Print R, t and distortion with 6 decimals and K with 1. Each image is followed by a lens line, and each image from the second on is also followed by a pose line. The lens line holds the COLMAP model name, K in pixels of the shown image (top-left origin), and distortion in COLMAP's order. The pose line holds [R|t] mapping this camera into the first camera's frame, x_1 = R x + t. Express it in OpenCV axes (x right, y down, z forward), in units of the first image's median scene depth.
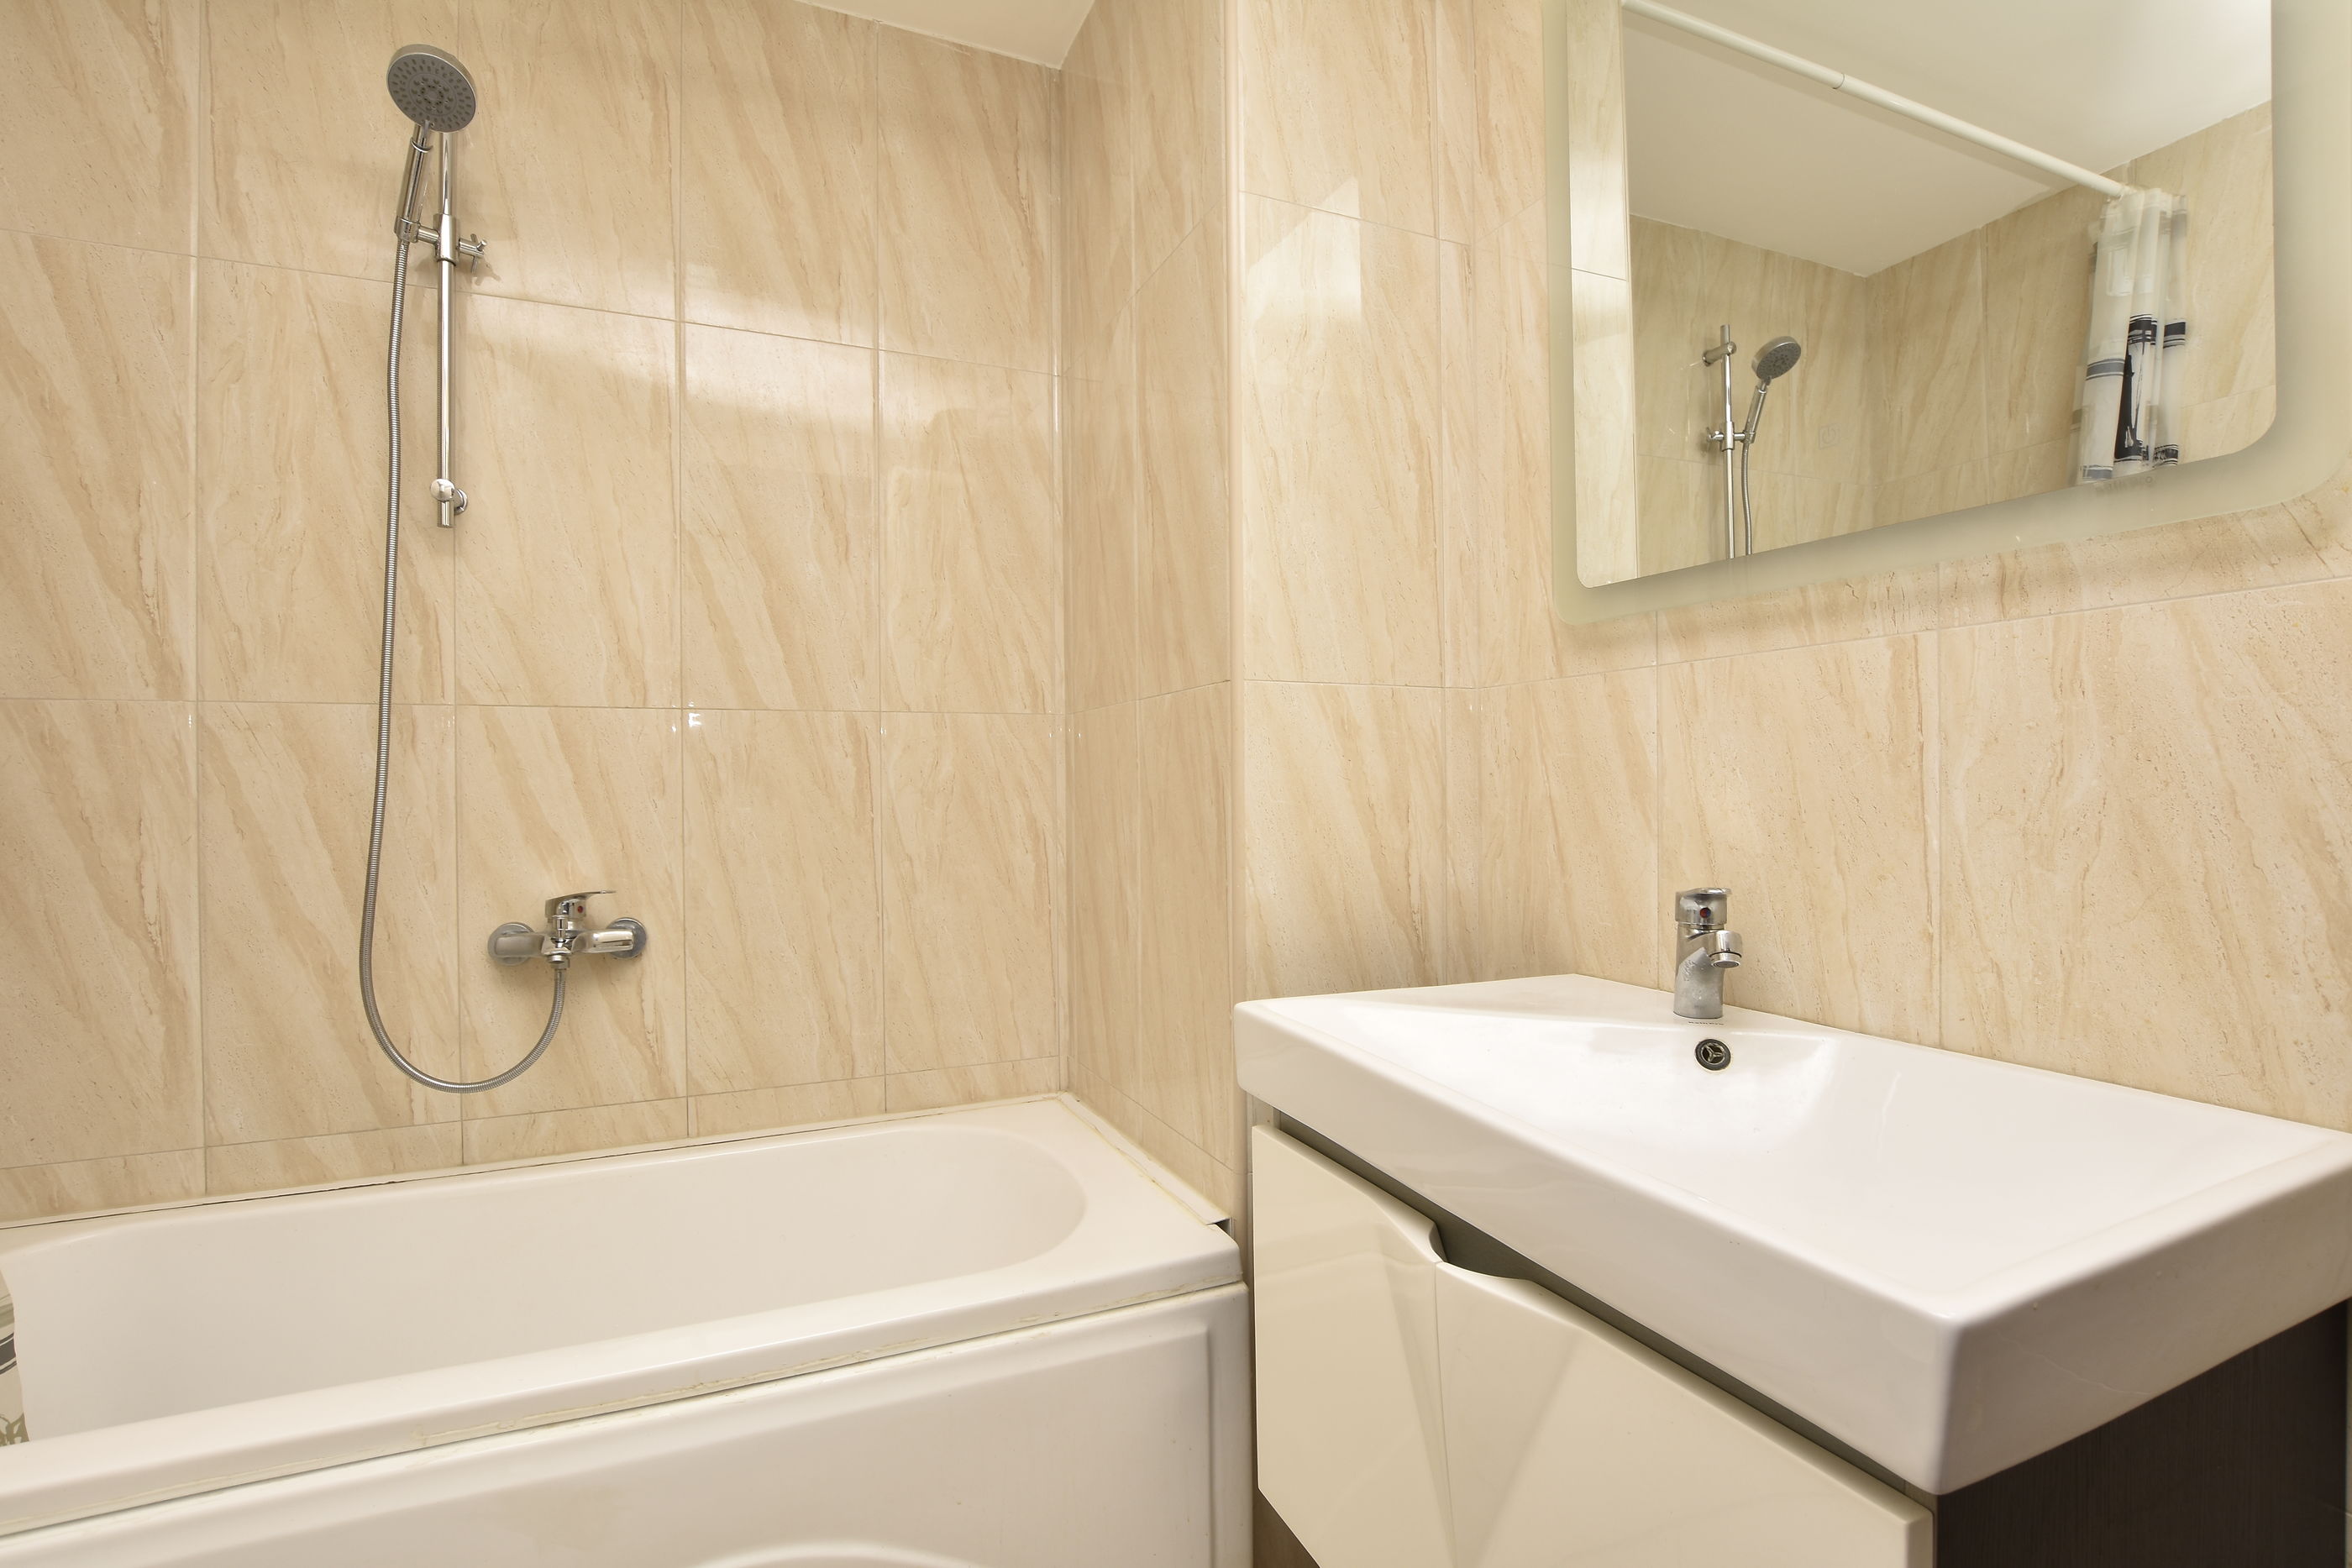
lens RADIAL K [[1089.1, 0, 1176.0], [0, 1089.1, 784.0], [0, 0, 1]] dist [-0.027483, 0.000970]
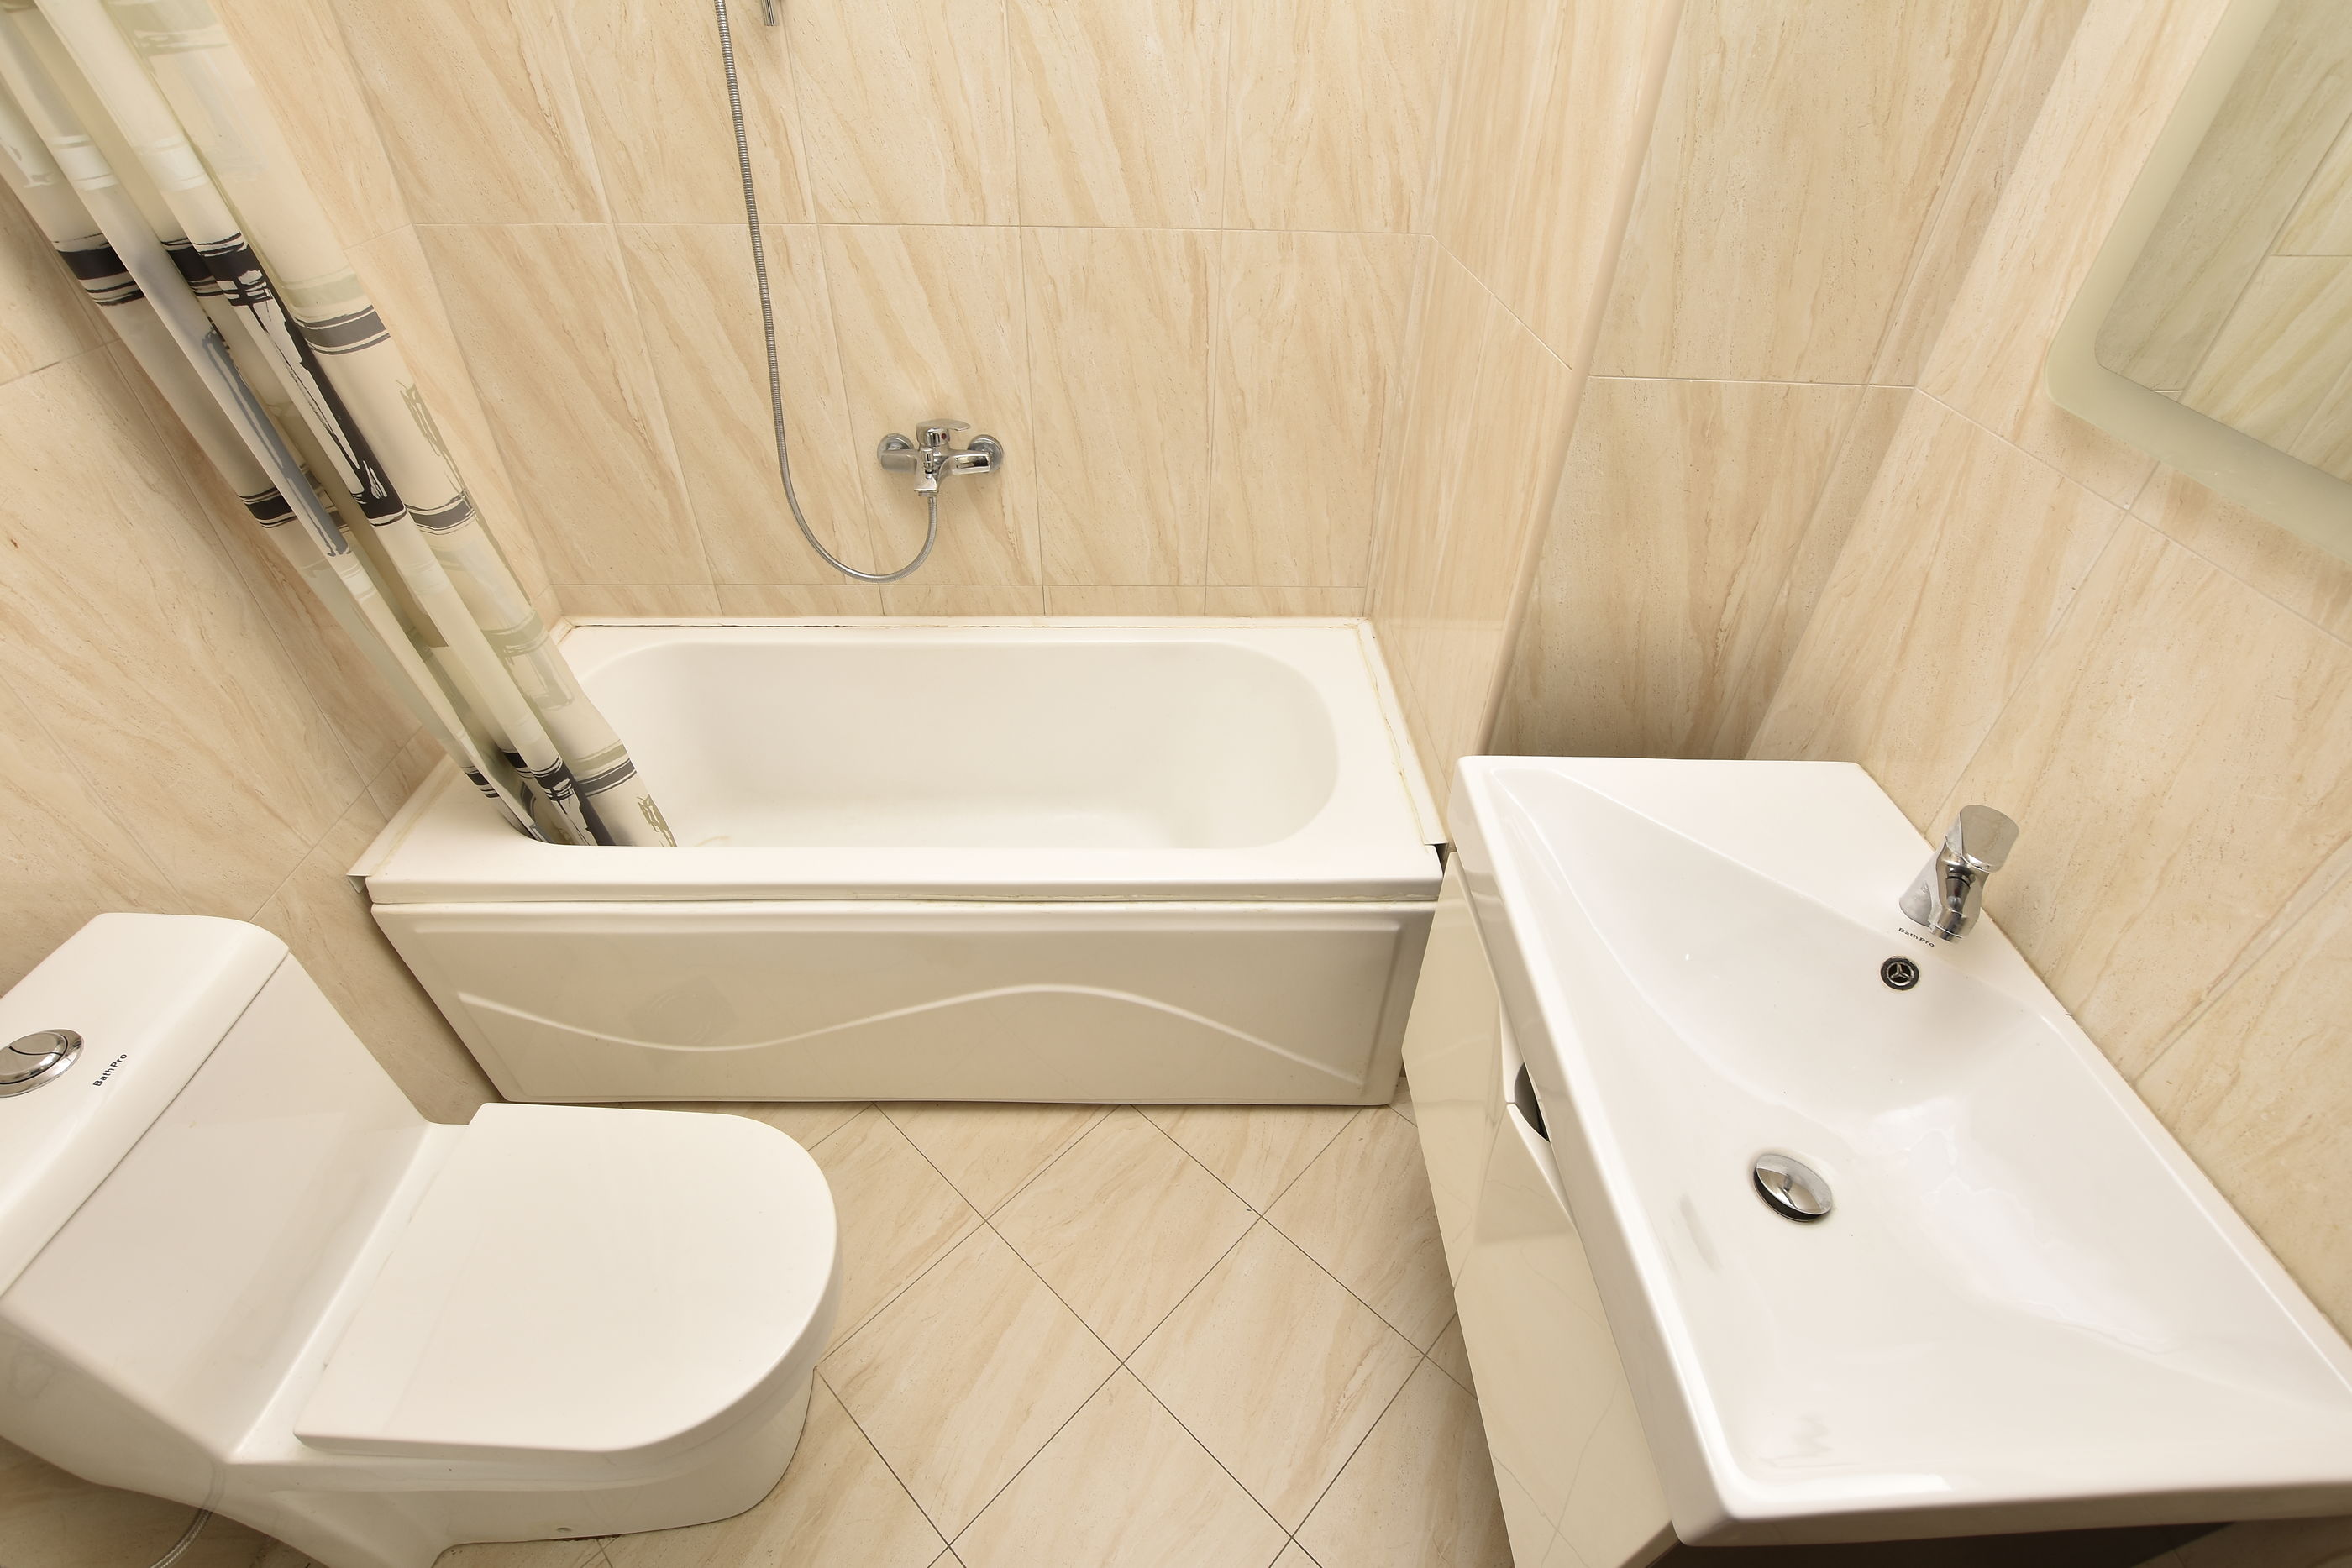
lens RADIAL K [[1040.1, 0, 1176.5], [0, 1040.1, 787.9], [0, 0, 1]] dist [-0.035880, 0.006422]
pose [[0.925383, 0.263915, -0.272057, 0.061348], [-0.033173, 0.771403, 0.635482, -0.304209], [0.377579, -0.579040, 0.722598, 0.110873]]
